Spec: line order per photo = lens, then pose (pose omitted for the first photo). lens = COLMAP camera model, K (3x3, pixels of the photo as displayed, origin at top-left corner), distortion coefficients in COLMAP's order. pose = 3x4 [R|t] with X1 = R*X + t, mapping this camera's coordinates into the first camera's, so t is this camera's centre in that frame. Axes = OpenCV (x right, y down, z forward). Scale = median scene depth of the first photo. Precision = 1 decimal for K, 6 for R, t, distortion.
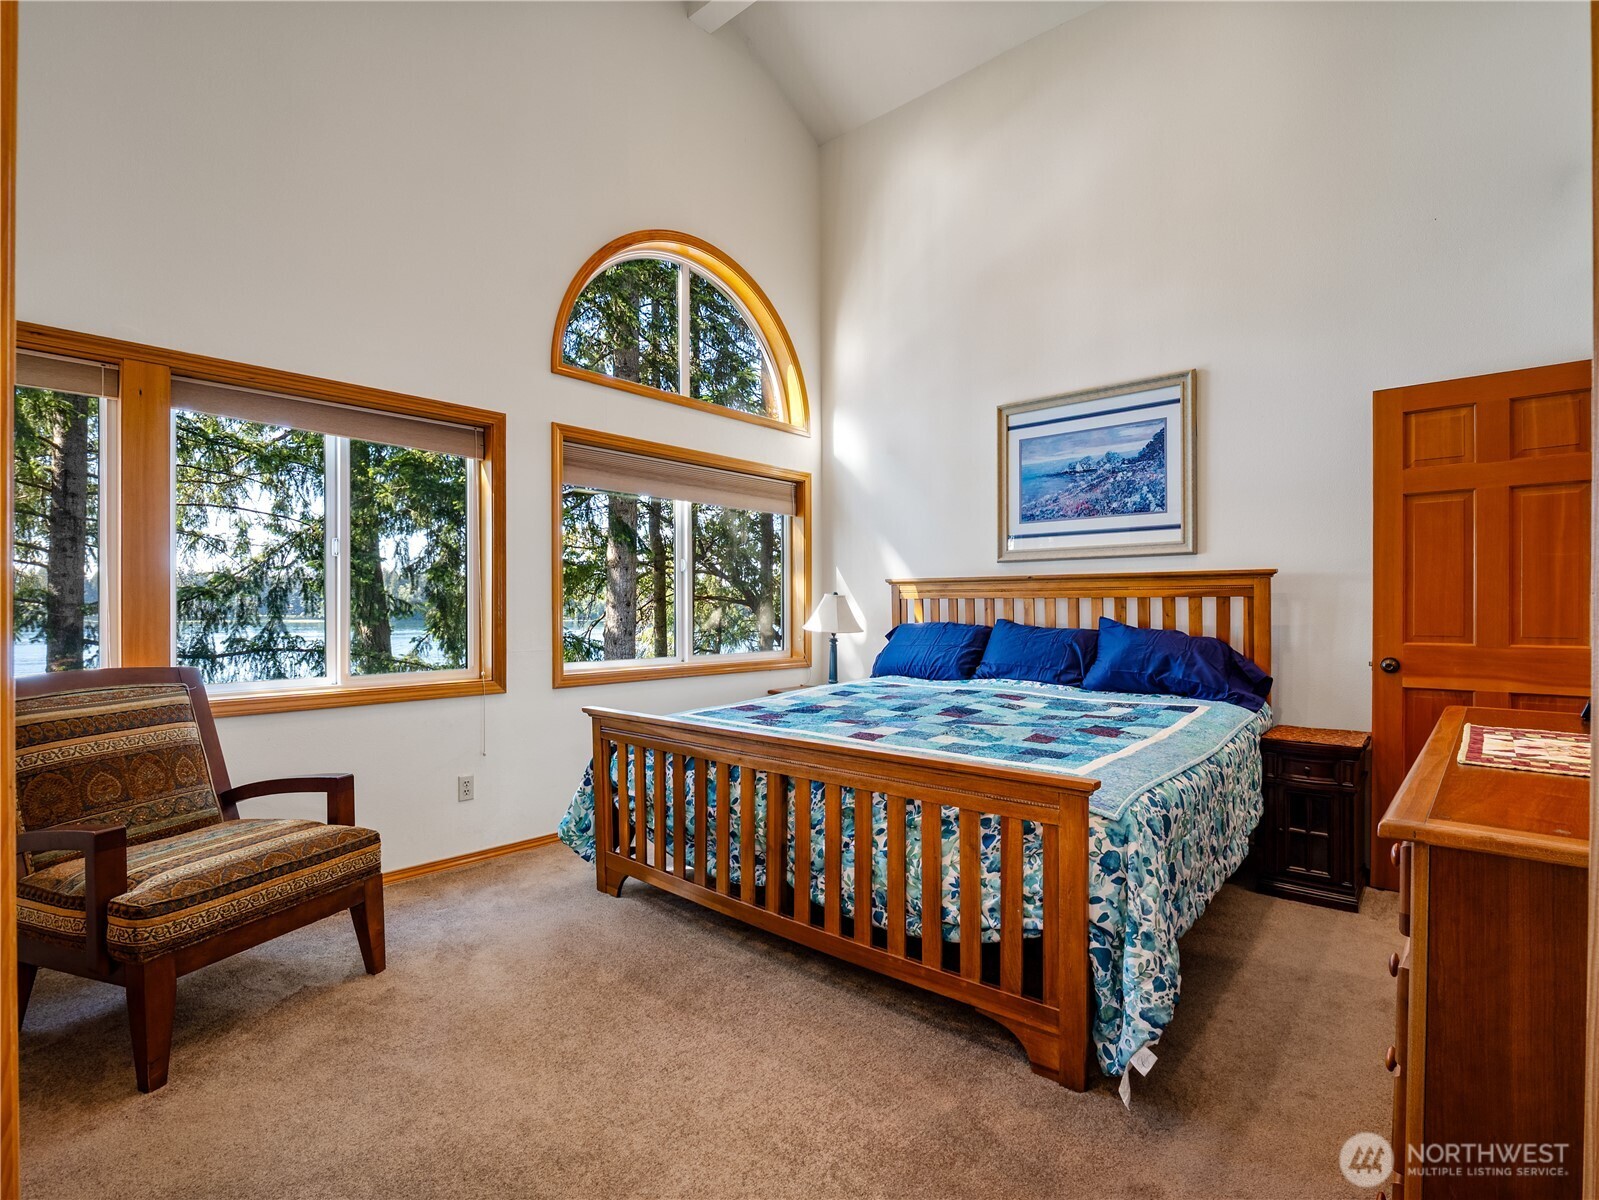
lens RADIAL K [[773.2, 0, 795.2], [0, 773.2, 606.1], [0, 0, 1]] dist [-0.014091, -0.001449]
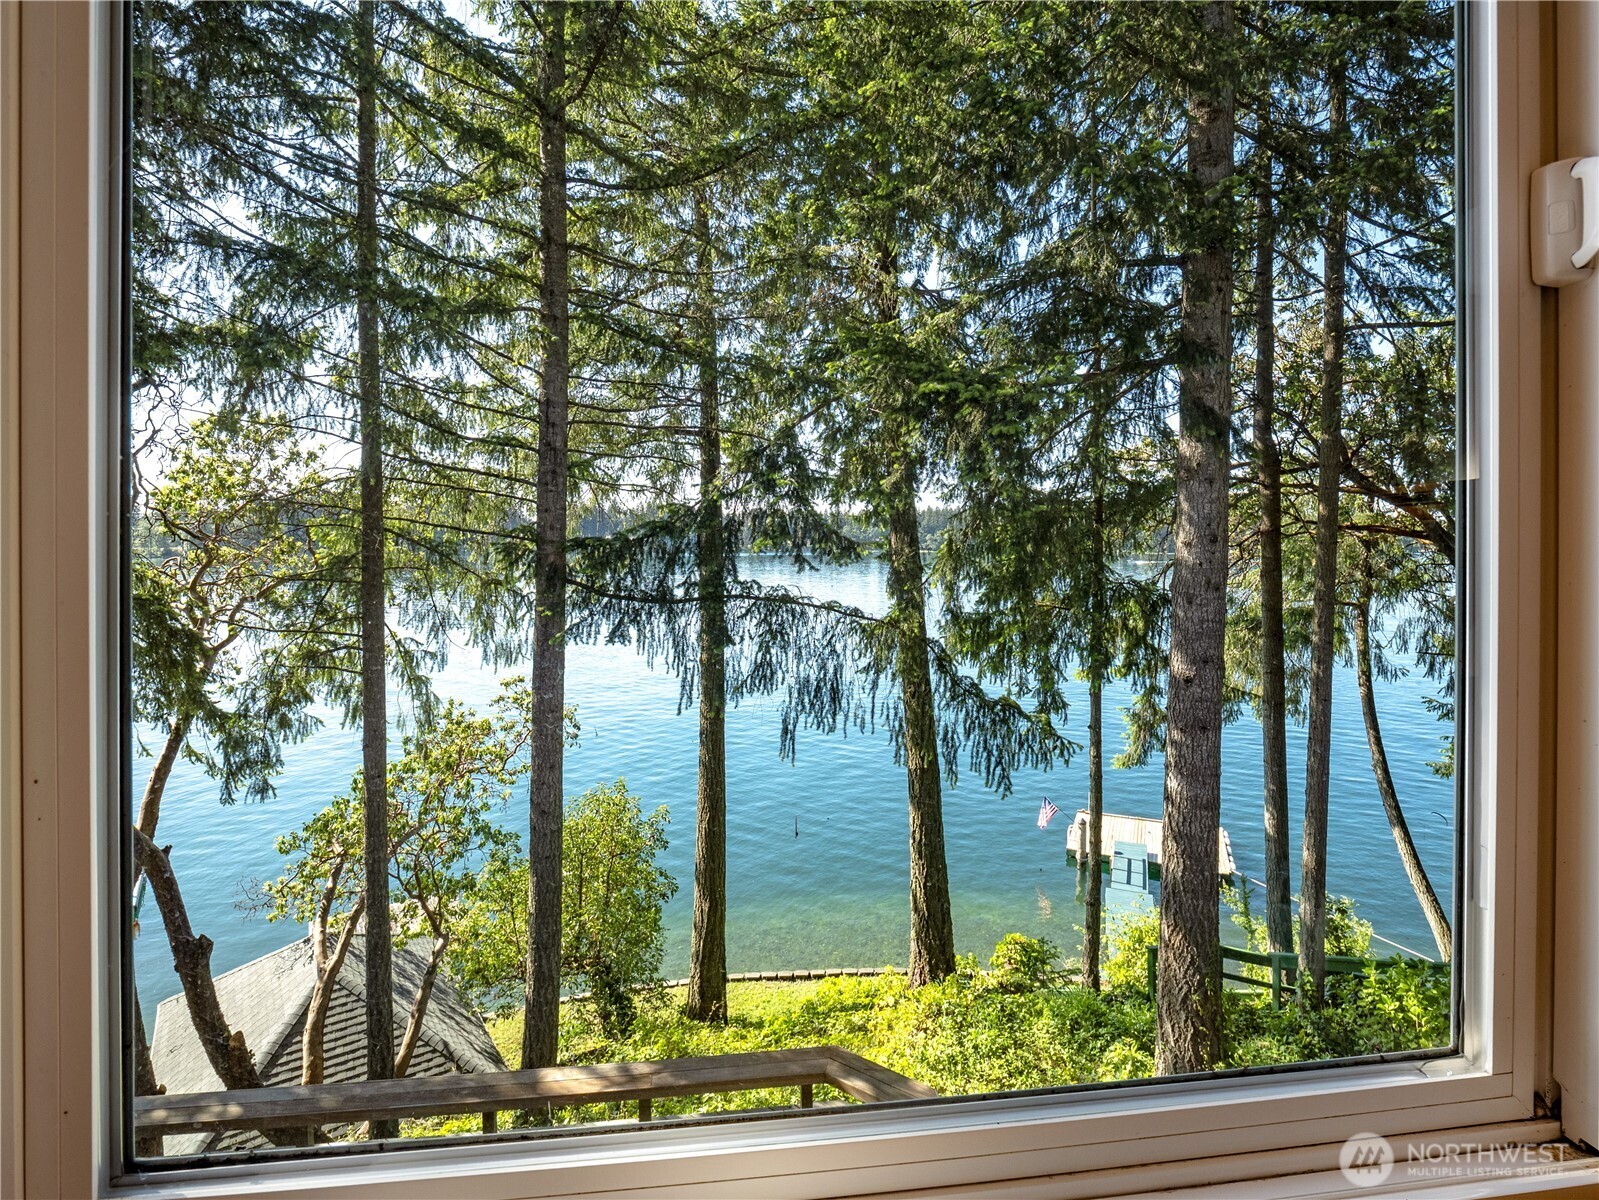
lens RADIAL K [[802.4, 0, 797.7], [0, 802.4, 541.6], [0, 0, 1]] dist [-0.000550, -0.000262]
pose [[0.763357, 0.006206, -0.645947, -0.159665], [-0.000905, 0.999963, 0.008538, -0.019039], [0.645976, -0.005933, 0.763335, 0.850424]]
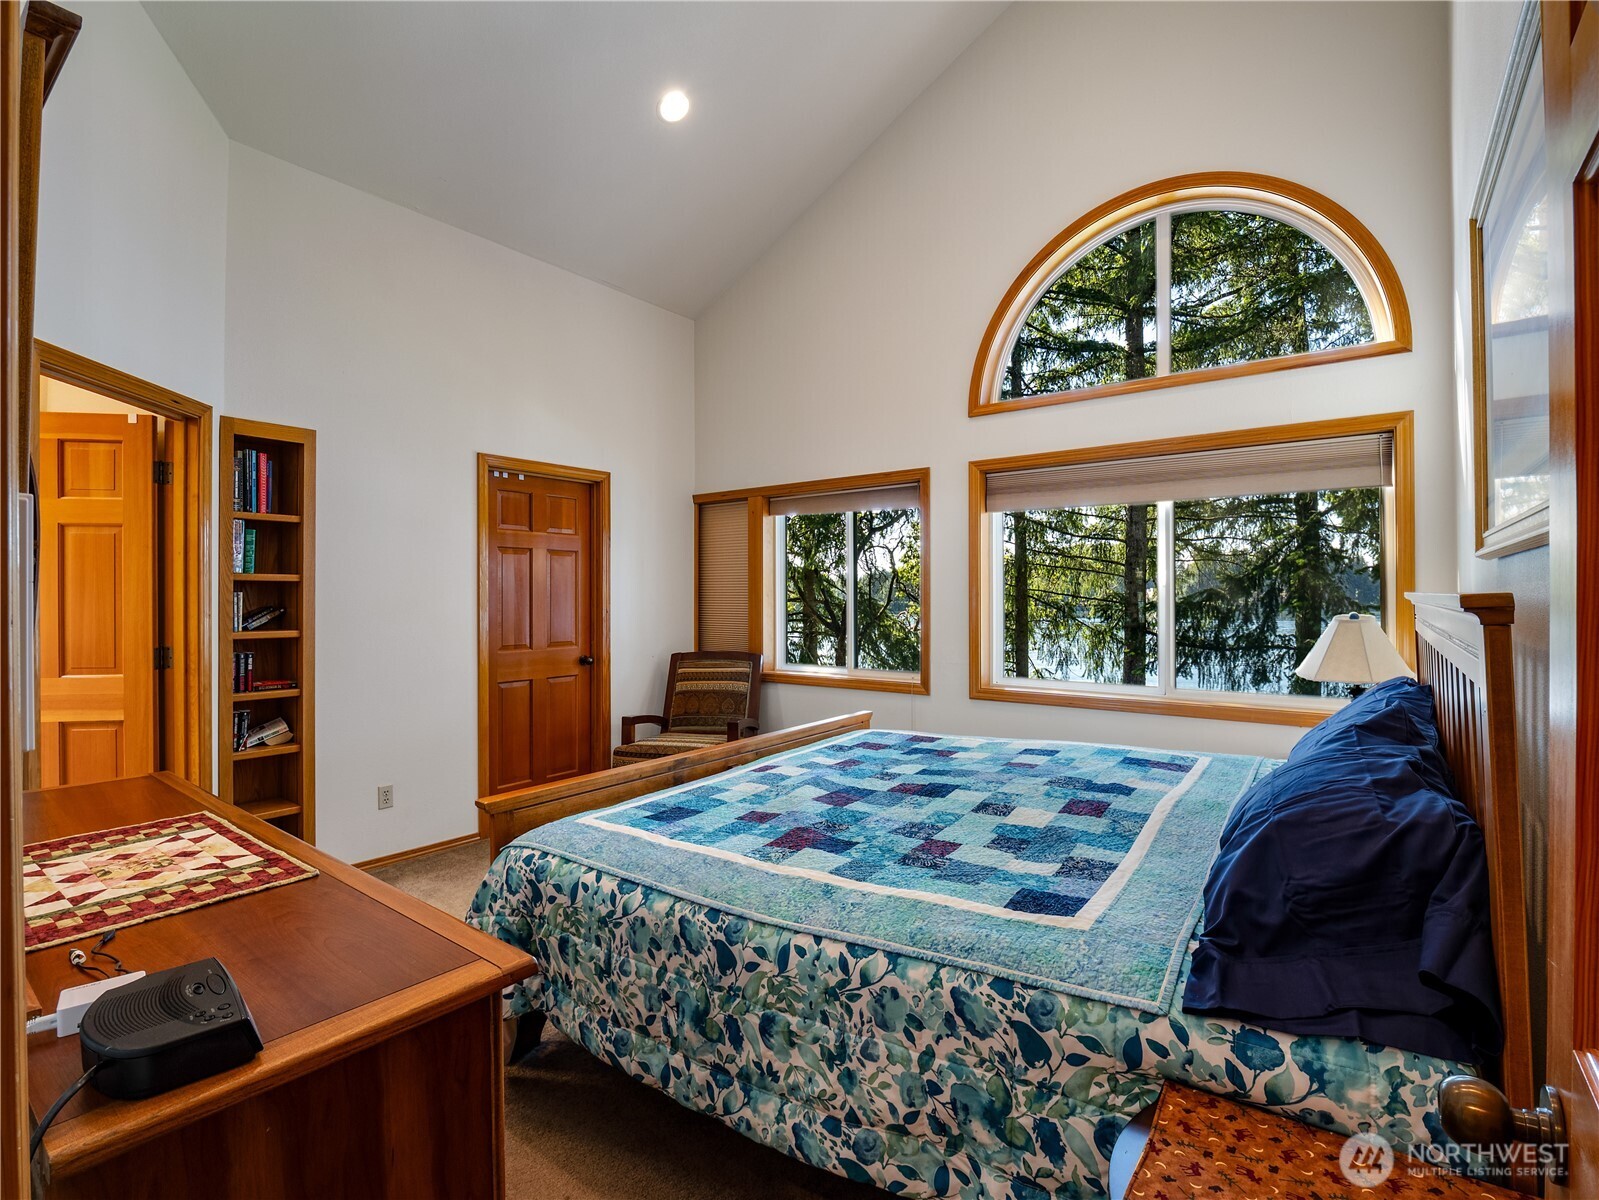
lens RADIAL K [[753.7, 0, 799.5], [0, 753.7, 600.0], [0, 0, 1]] dist [0.000957, -0.000156]
pose [[0.086977, 0.002913, -0.996206, 0.642640], [0.007663, 0.999964, 0.003593, -0.035621], [0.996181, -0.007947, 0.086951, 0.556335]]
